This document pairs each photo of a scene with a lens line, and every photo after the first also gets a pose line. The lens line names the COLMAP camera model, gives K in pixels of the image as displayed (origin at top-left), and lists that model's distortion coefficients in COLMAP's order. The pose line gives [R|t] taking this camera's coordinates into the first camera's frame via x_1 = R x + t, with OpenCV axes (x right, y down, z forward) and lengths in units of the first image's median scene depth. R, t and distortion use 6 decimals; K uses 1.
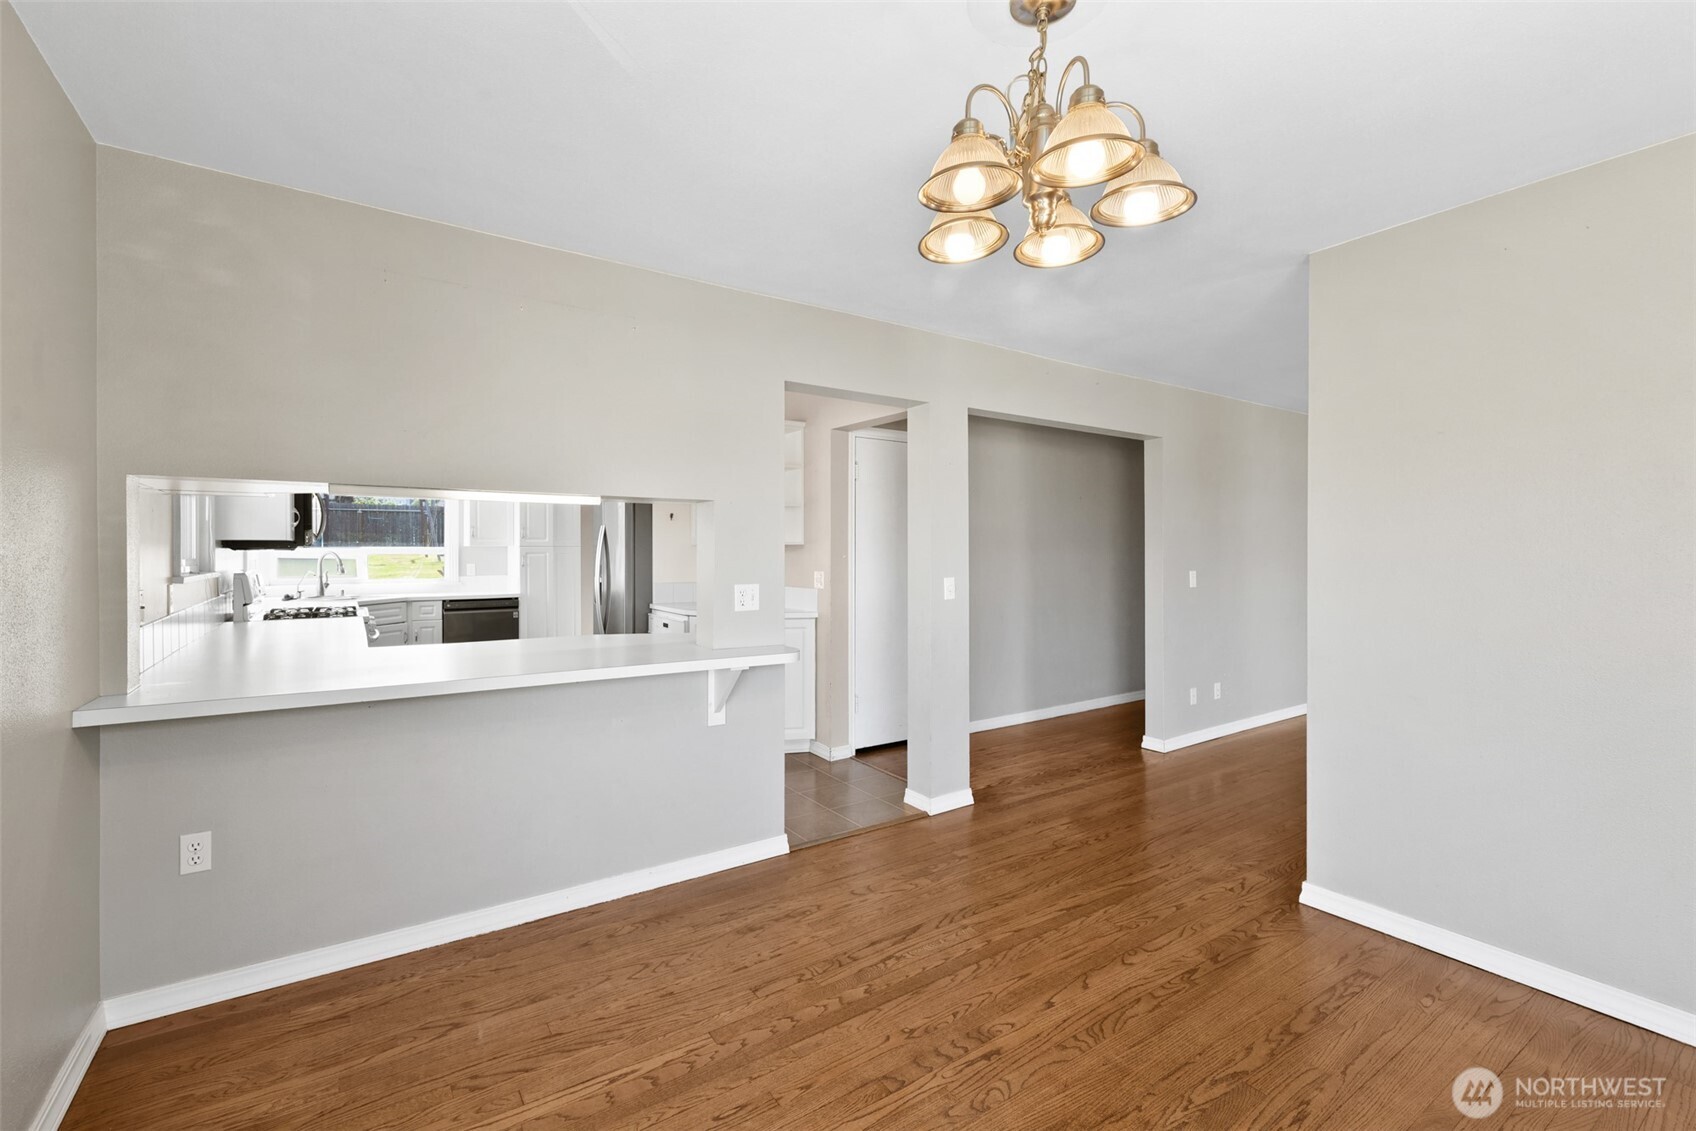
lens RADIAL K [[730.7, 0, 846.7], [0, 730.7, 556.3], [0, 0, 1]] dist [-0.000529, -0.000142]
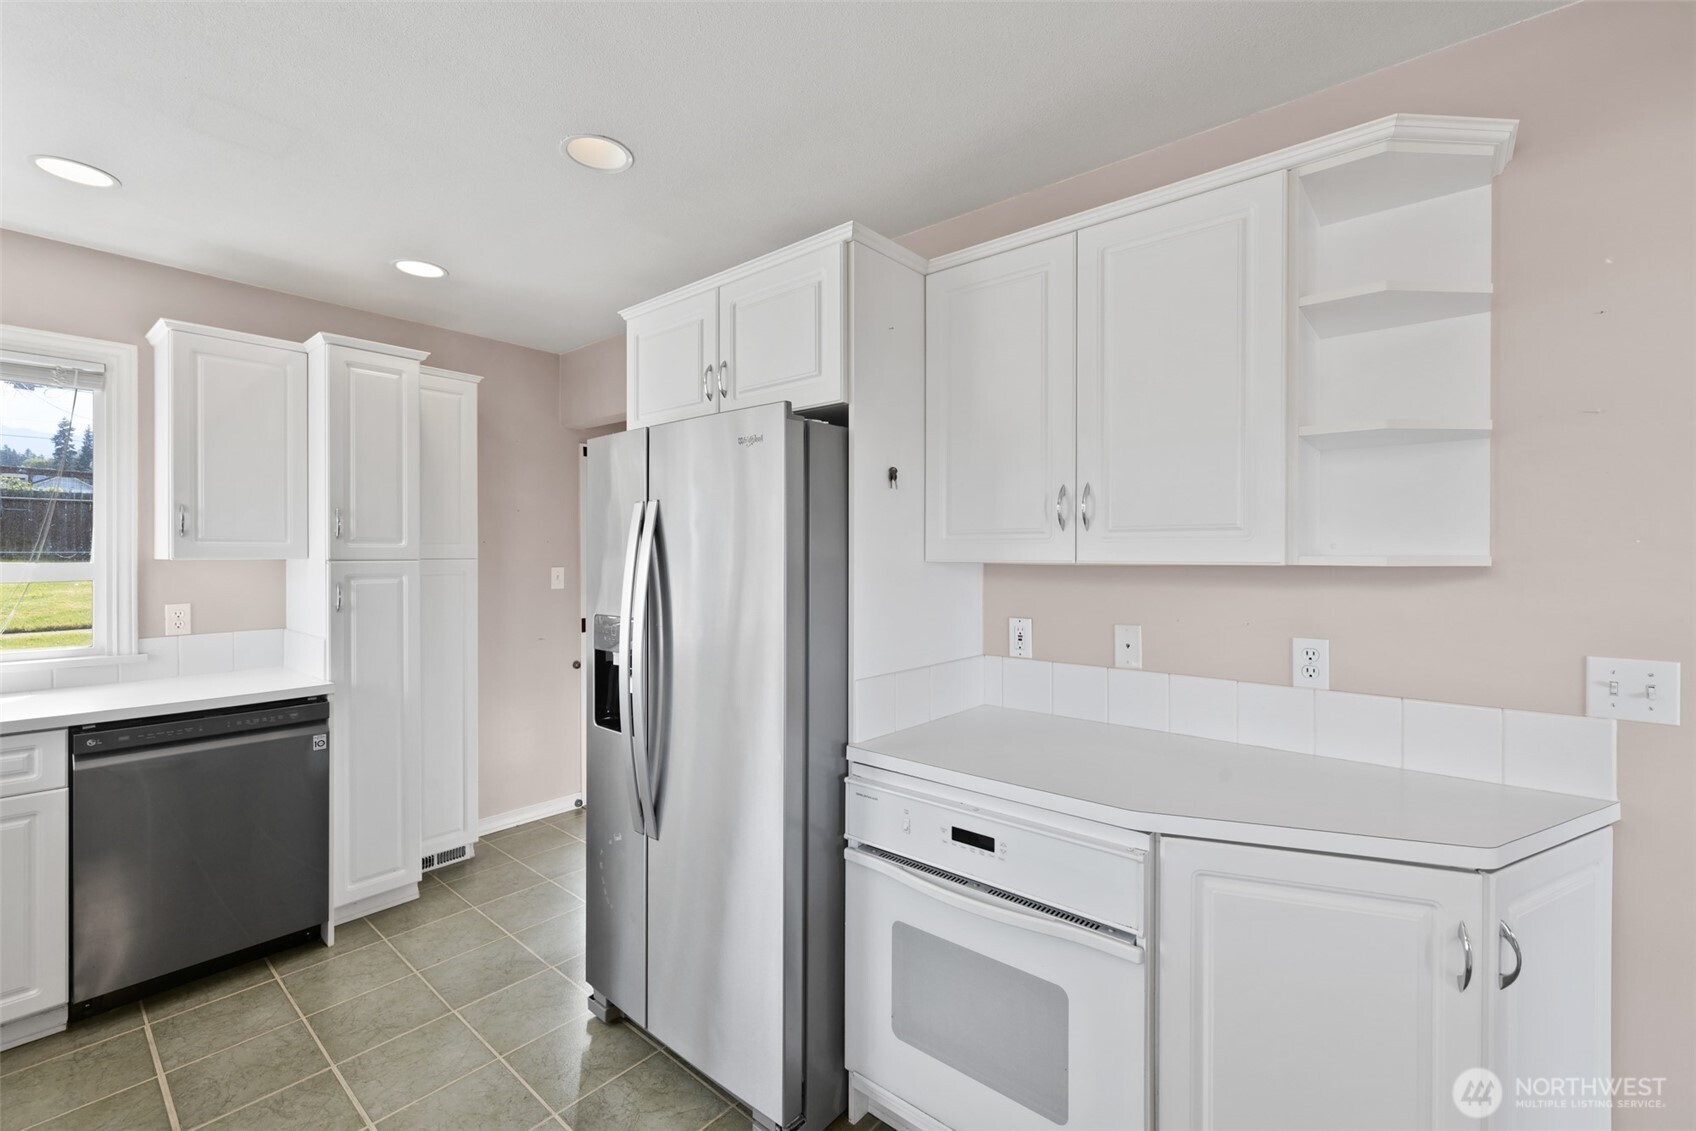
lens RADIAL K [[730.7, 0, 849.4], [0, 730.7, 563.4], [0, 0, 1]] dist [-0.000529, -0.000142]
pose [[0.965359, -0.002180, 0.260917, -0.292473], [0.001558, 0.999995, 0.002590, -0.012922], [-0.260921, -0.002094, 0.965358, 0.575691]]
